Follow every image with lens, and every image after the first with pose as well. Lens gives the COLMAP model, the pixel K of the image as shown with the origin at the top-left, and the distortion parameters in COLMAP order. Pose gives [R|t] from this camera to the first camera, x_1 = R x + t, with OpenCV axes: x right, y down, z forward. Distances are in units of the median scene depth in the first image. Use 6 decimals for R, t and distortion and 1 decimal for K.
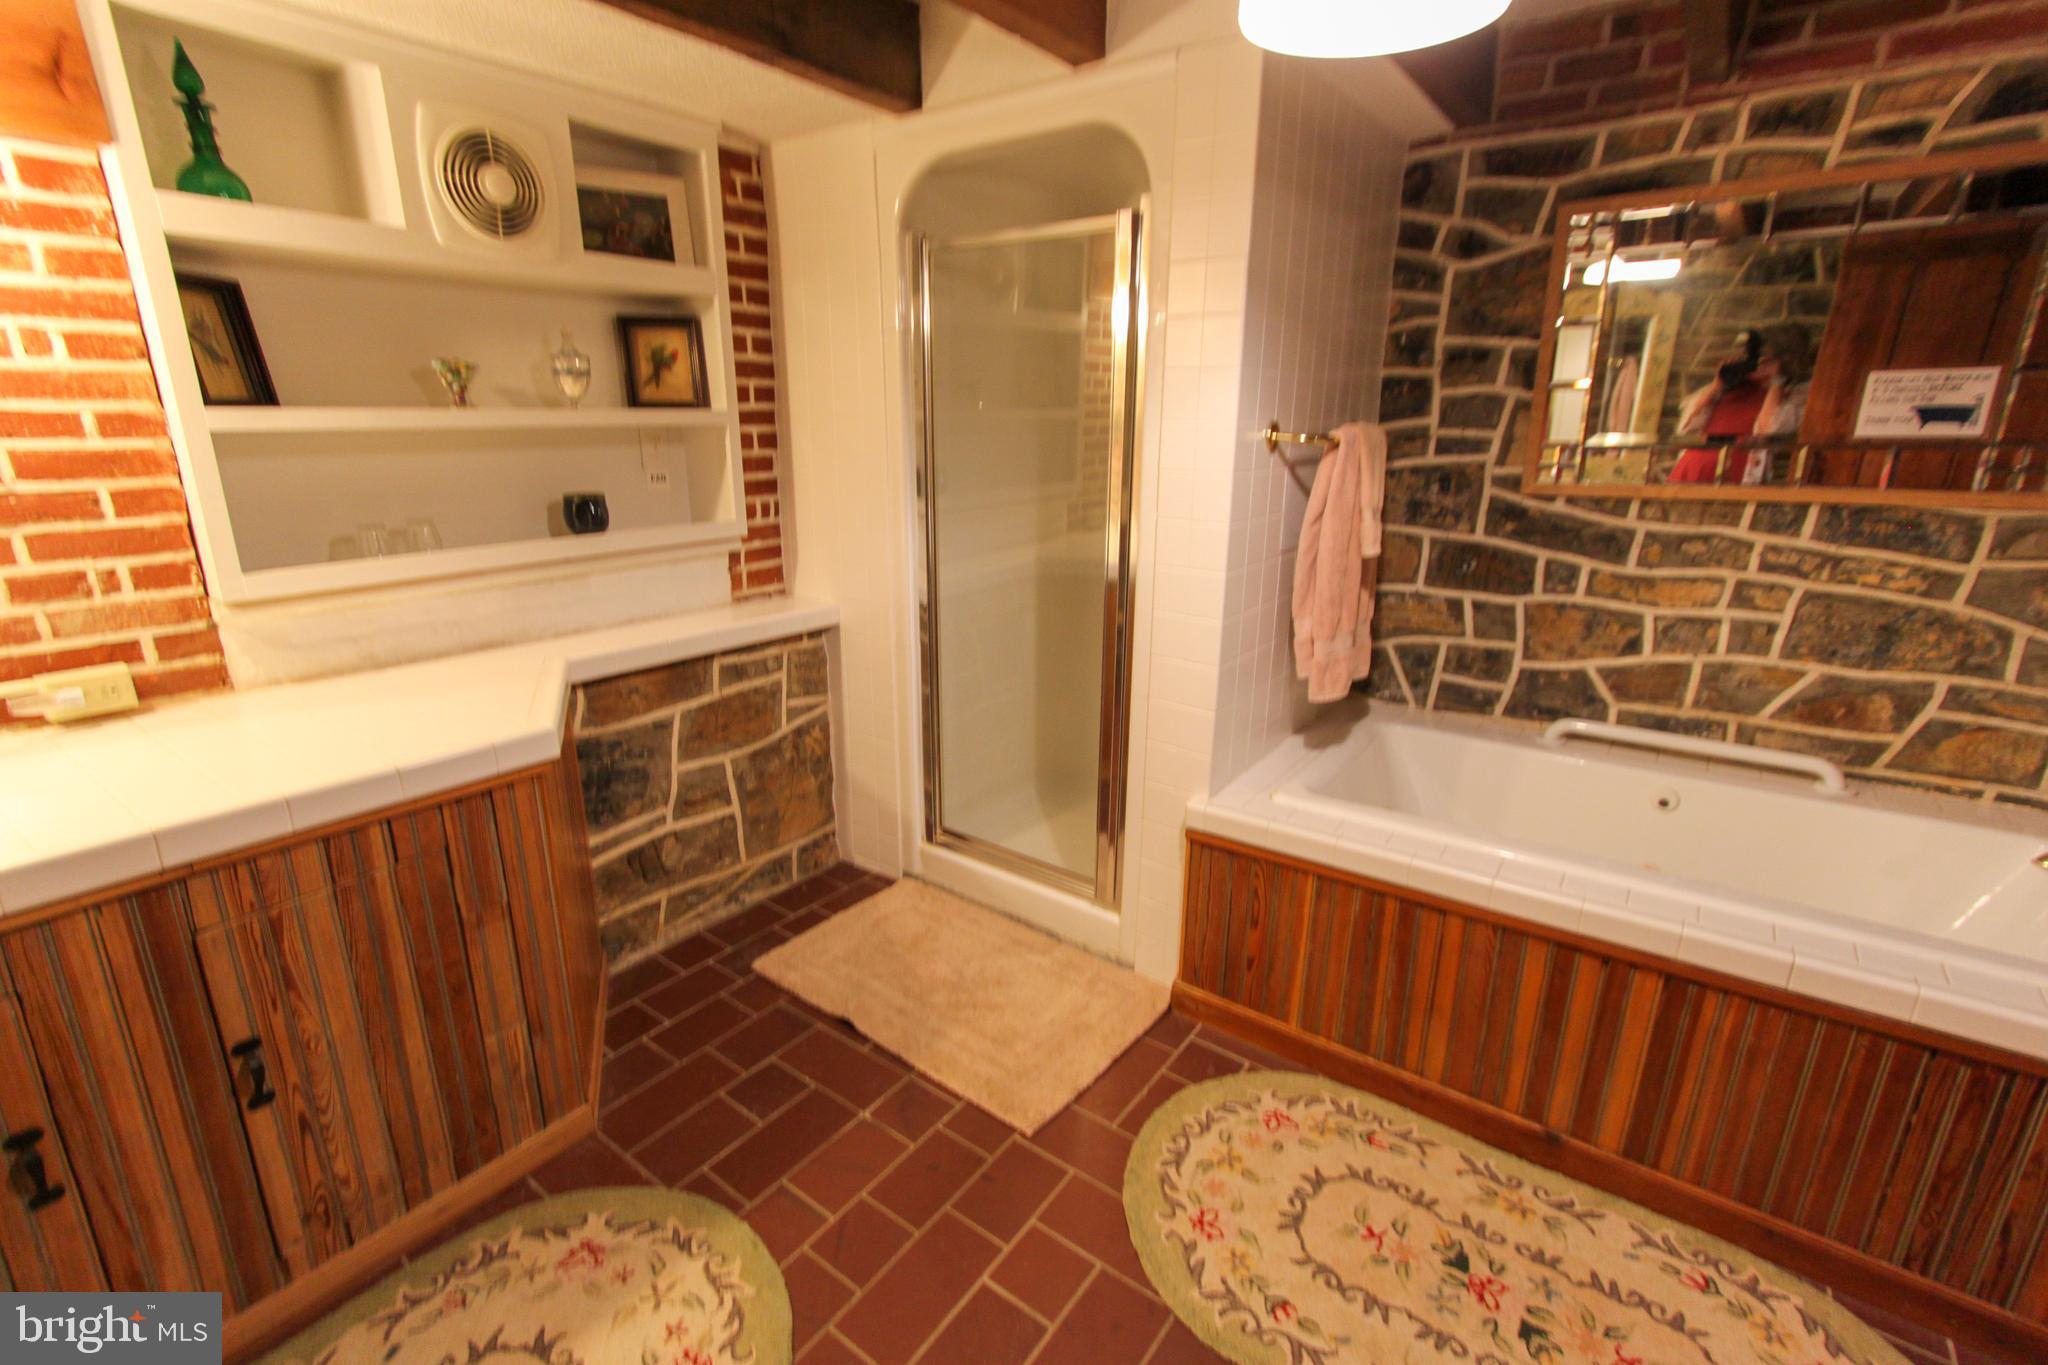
lens RADIAL K [[926.4, 0, 993.0], [0, 926.4, 686.9], [0, 0, 1]] dist [0.000589, 0.000314]
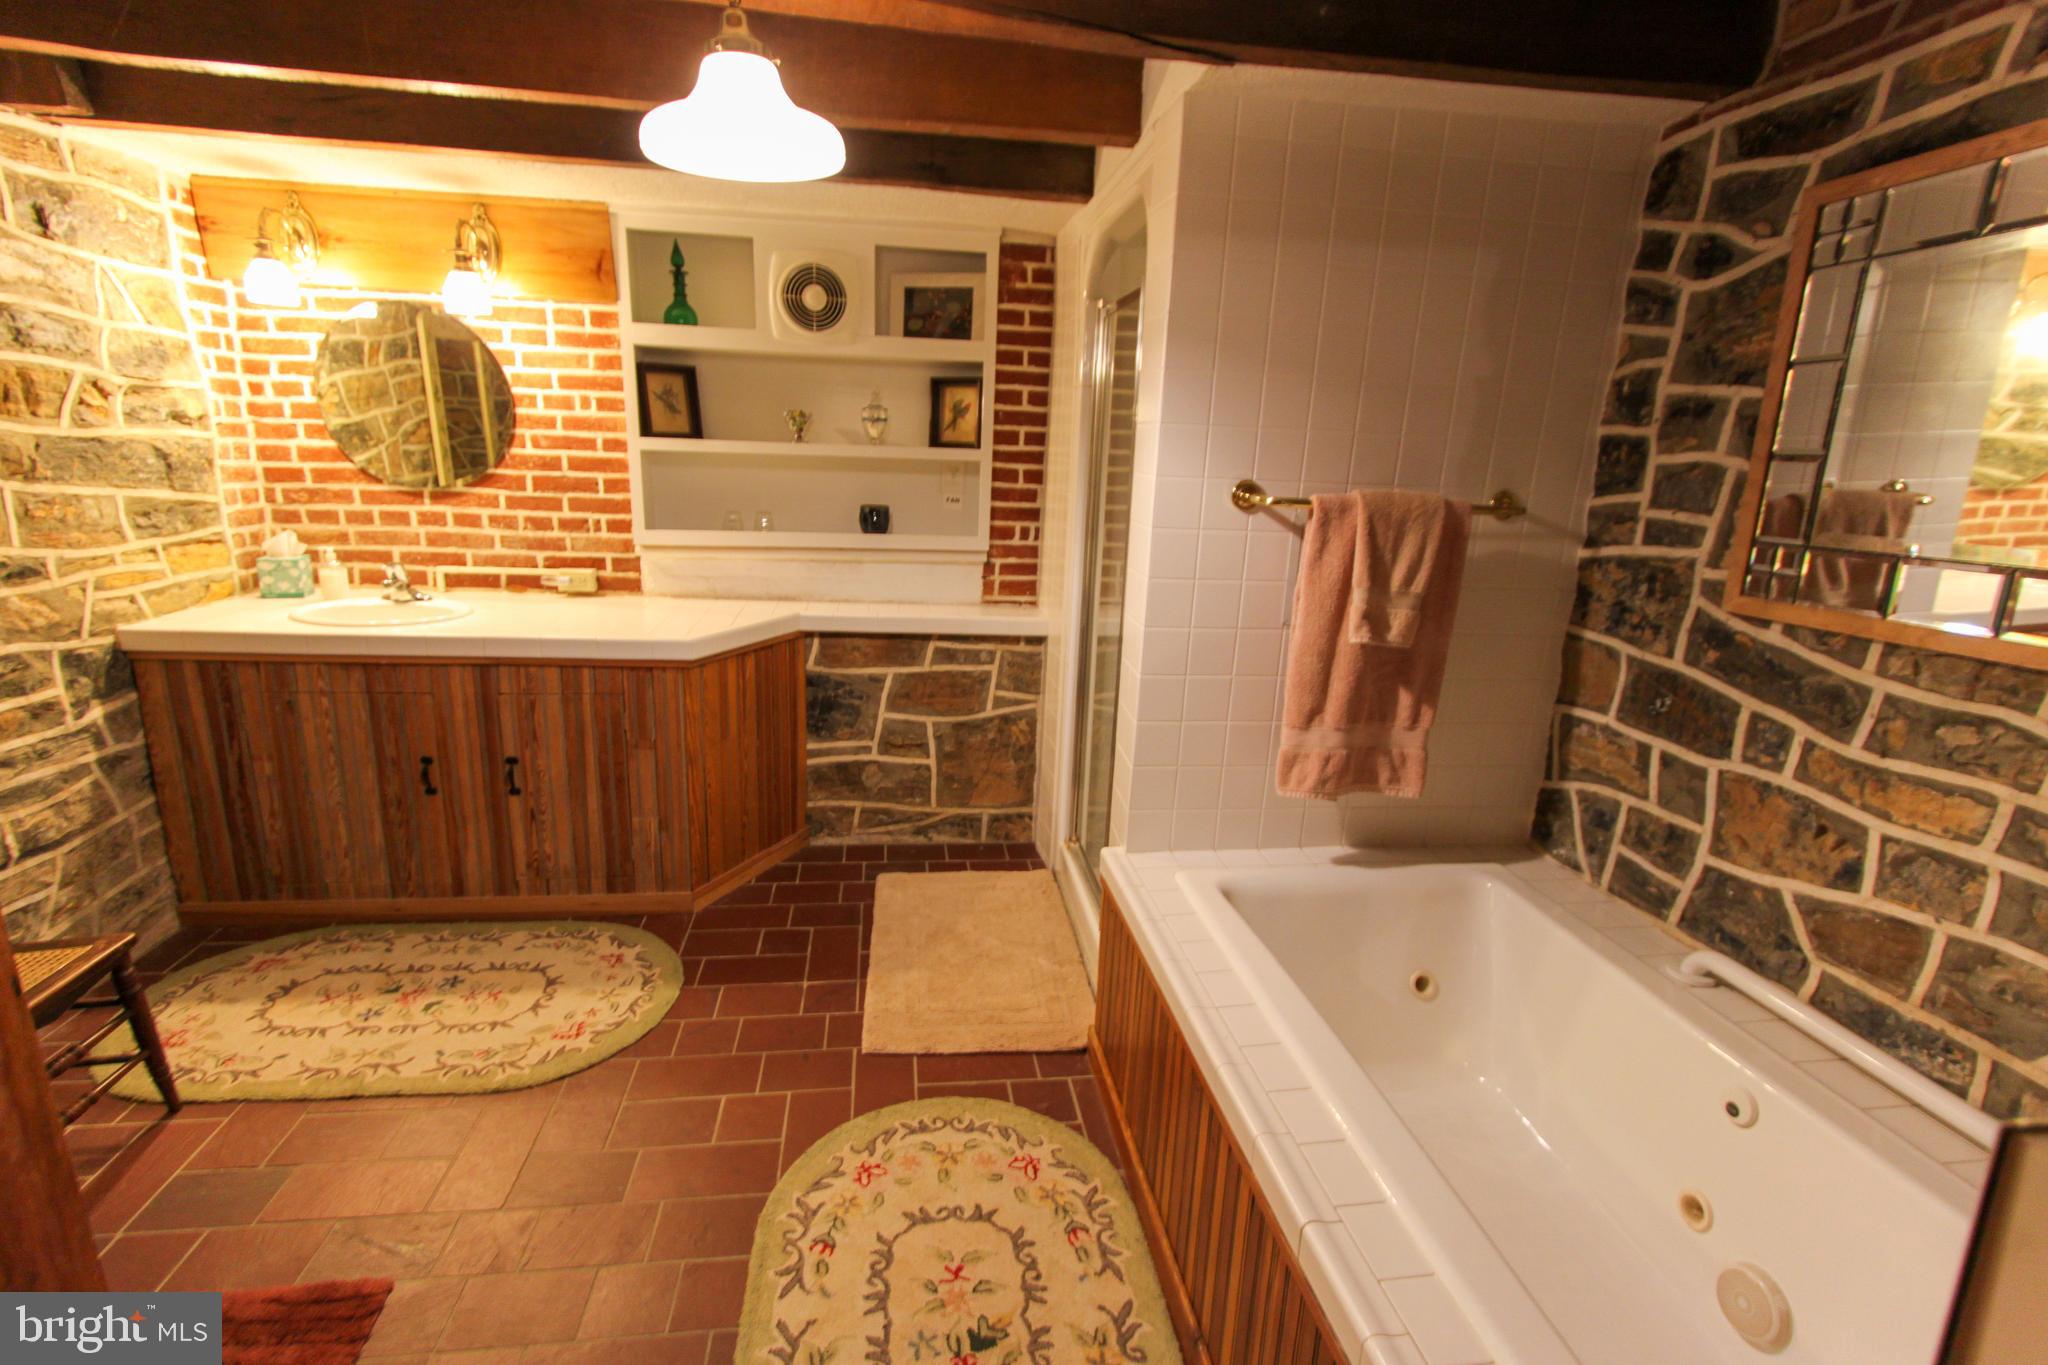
lens RADIAL K [[929.9, 0, 1012.7], [0, 929.9, 688.4], [0, 0, 1]] dist [-0.002633, 0.004293]
pose [[0.696481, 0.209622, -0.686275, 0.701083], [-0.238250, 0.969679, 0.054394, -0.065756], [0.676868, 0.125621, 0.725306, 0.157803]]
